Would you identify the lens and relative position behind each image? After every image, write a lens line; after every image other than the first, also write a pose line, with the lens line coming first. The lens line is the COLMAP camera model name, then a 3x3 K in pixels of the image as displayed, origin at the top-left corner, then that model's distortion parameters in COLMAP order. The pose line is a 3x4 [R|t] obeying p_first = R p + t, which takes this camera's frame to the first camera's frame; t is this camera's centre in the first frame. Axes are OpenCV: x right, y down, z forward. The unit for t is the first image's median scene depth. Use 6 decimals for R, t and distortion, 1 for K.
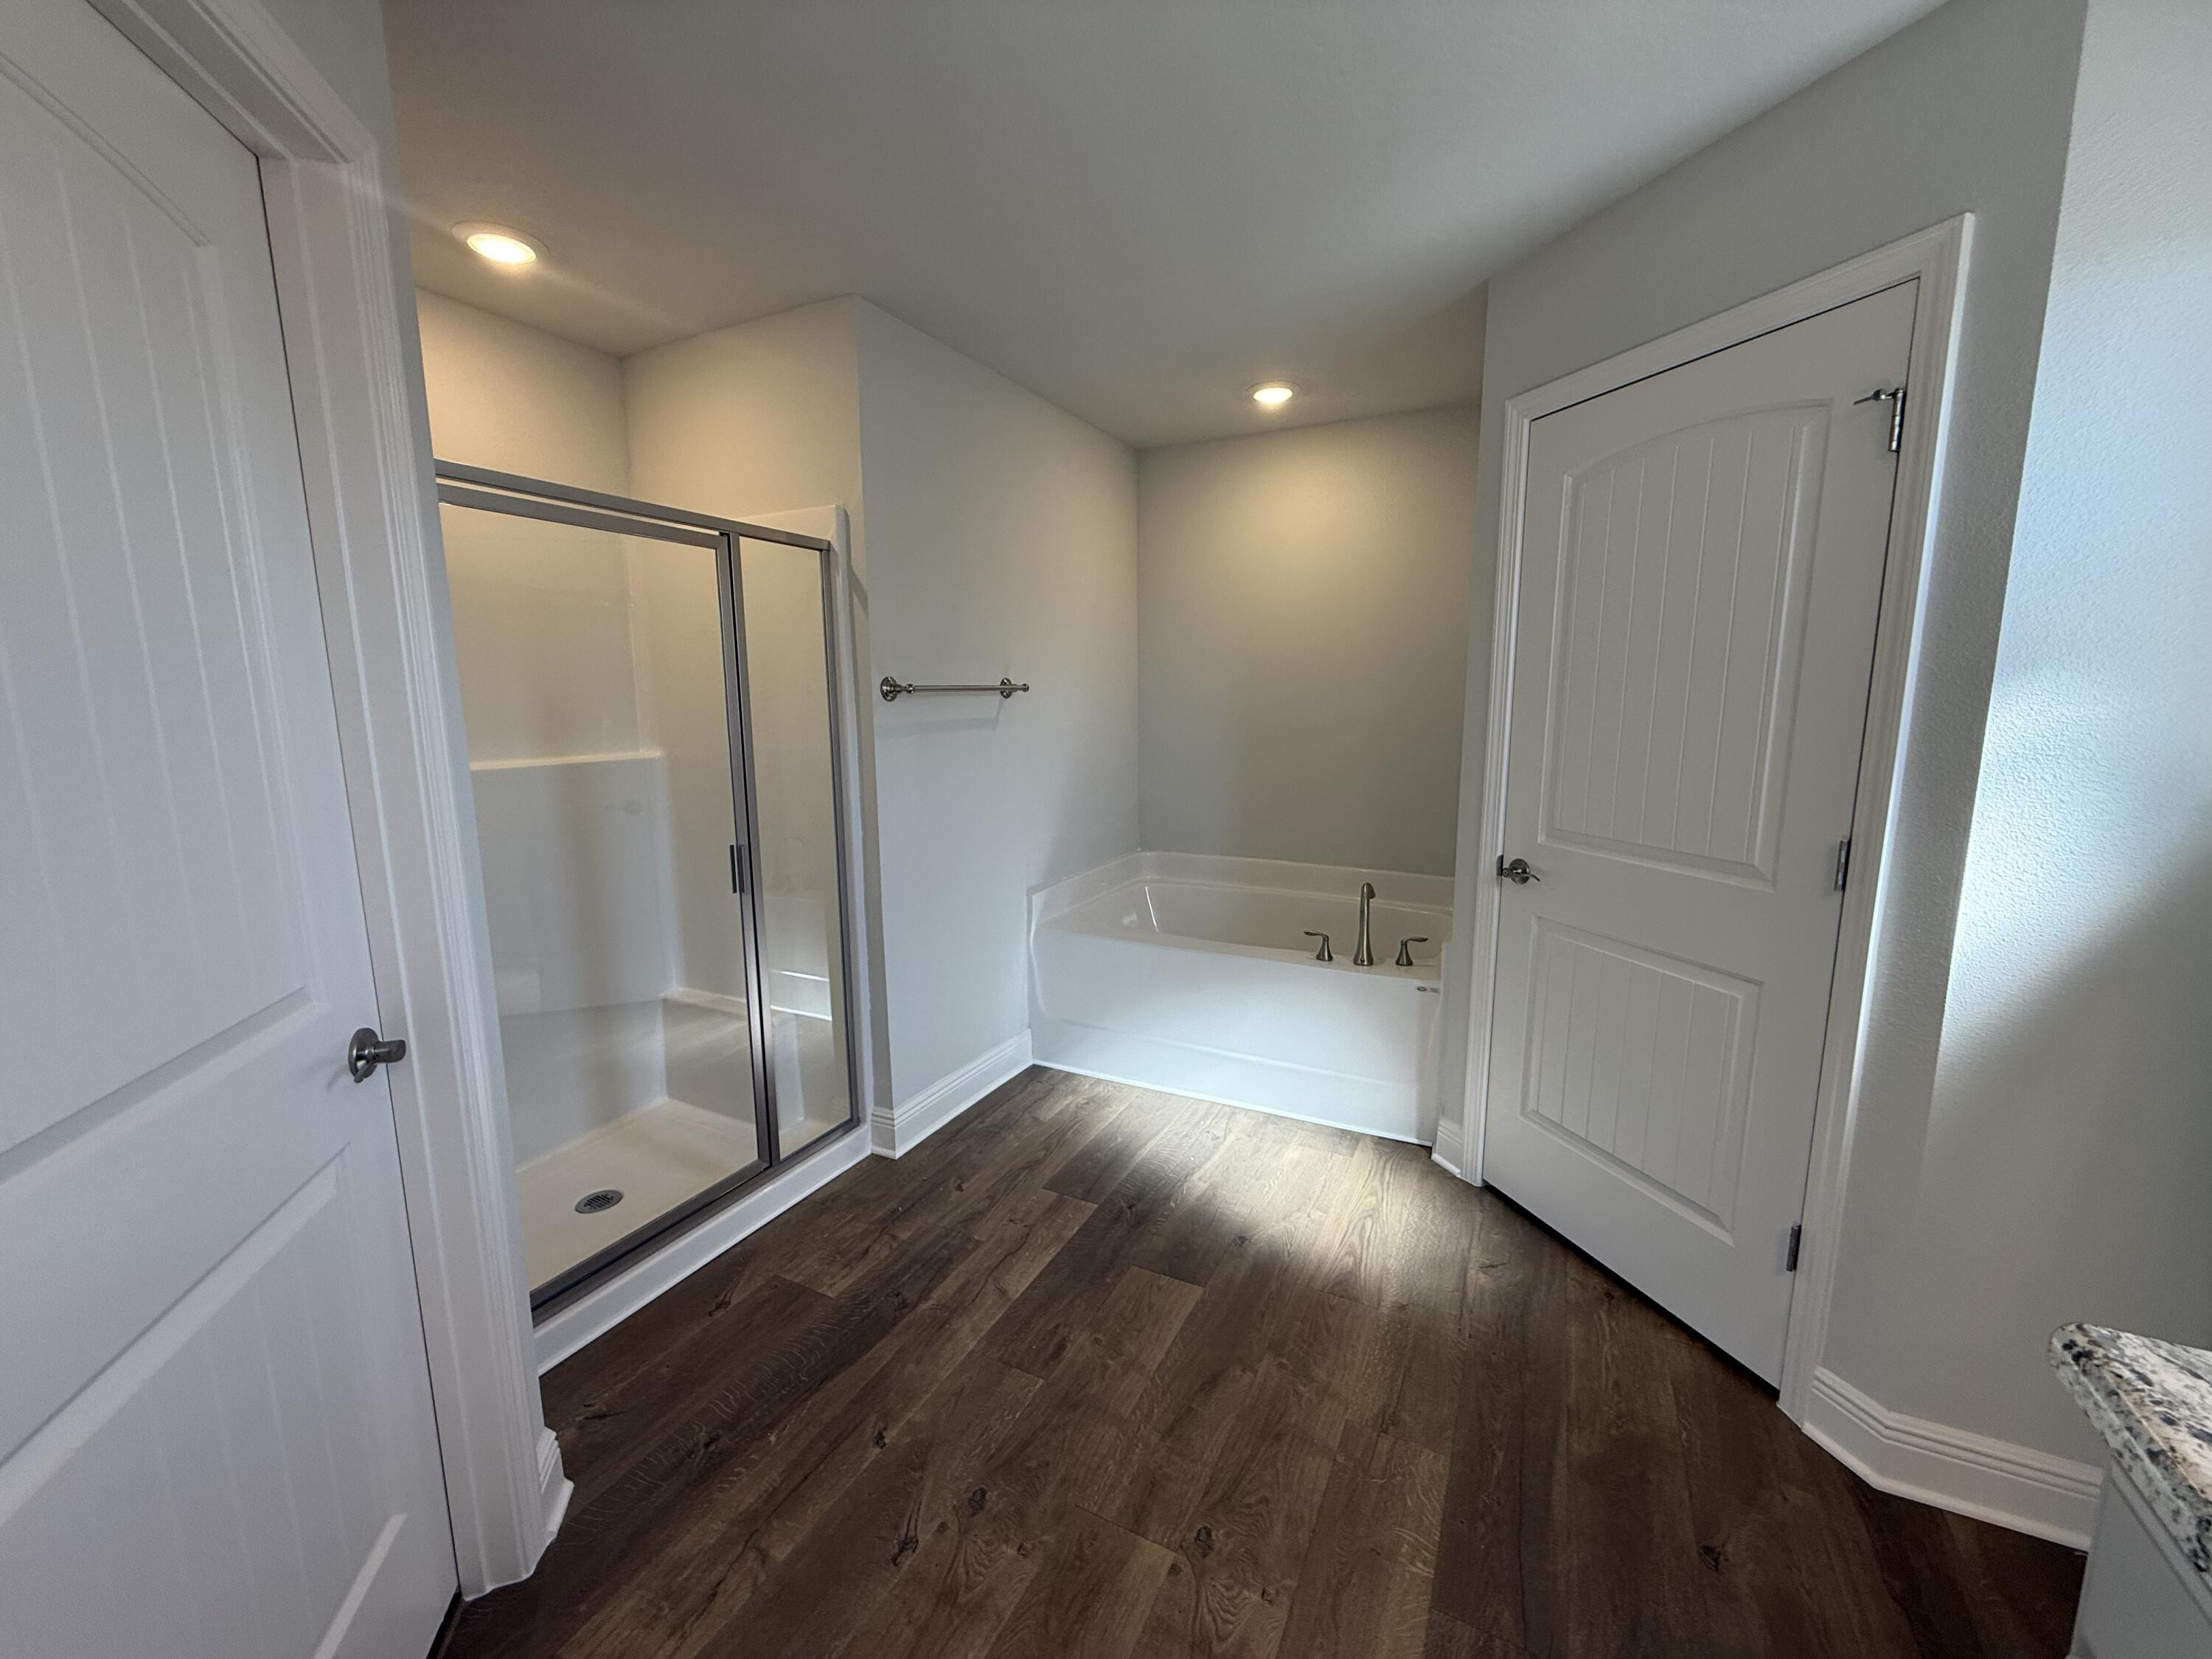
lens RADIAL K [[885.7, 0, 1095.5], [0, 885.7, 834.2], [0, 0, 1]] dist [-0.002311, 0.000310]
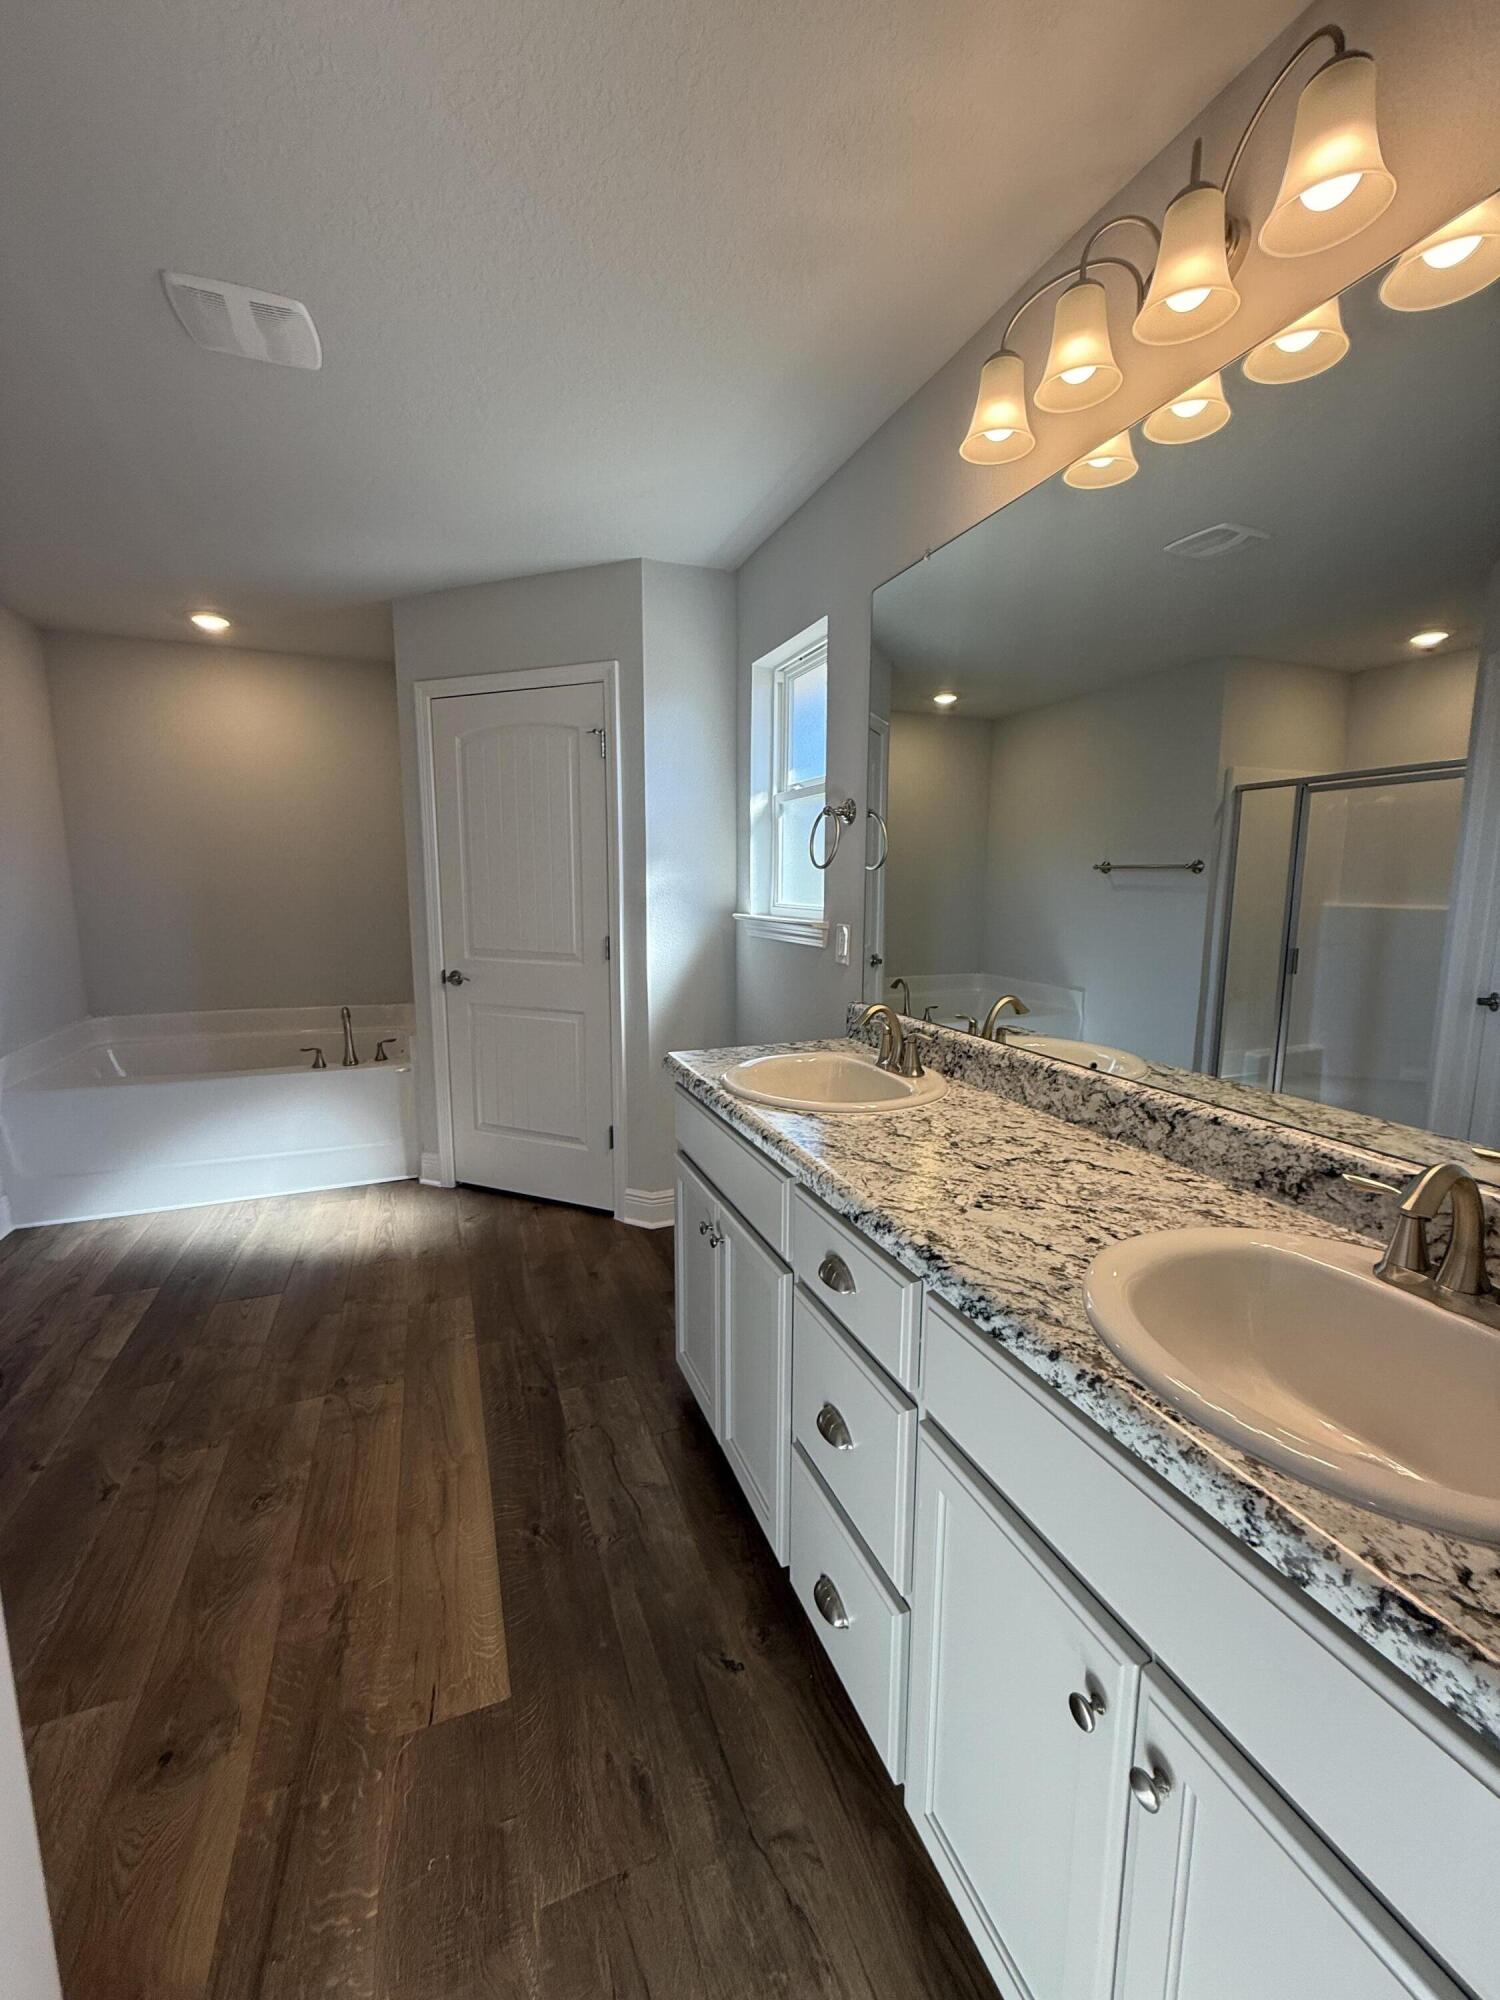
lens RADIAL K [[800.9, 0, 749.2], [0, 800.9, 1000.3], [0, 0, 1]] dist [-0.002311, 0.000310]
pose [[0.656905, -0.099906, 0.747325, -0.270741], [0.106978, 0.993505, 0.038782, 0.085430], [-0.746345, 0.054471, 0.663326, -0.371605]]
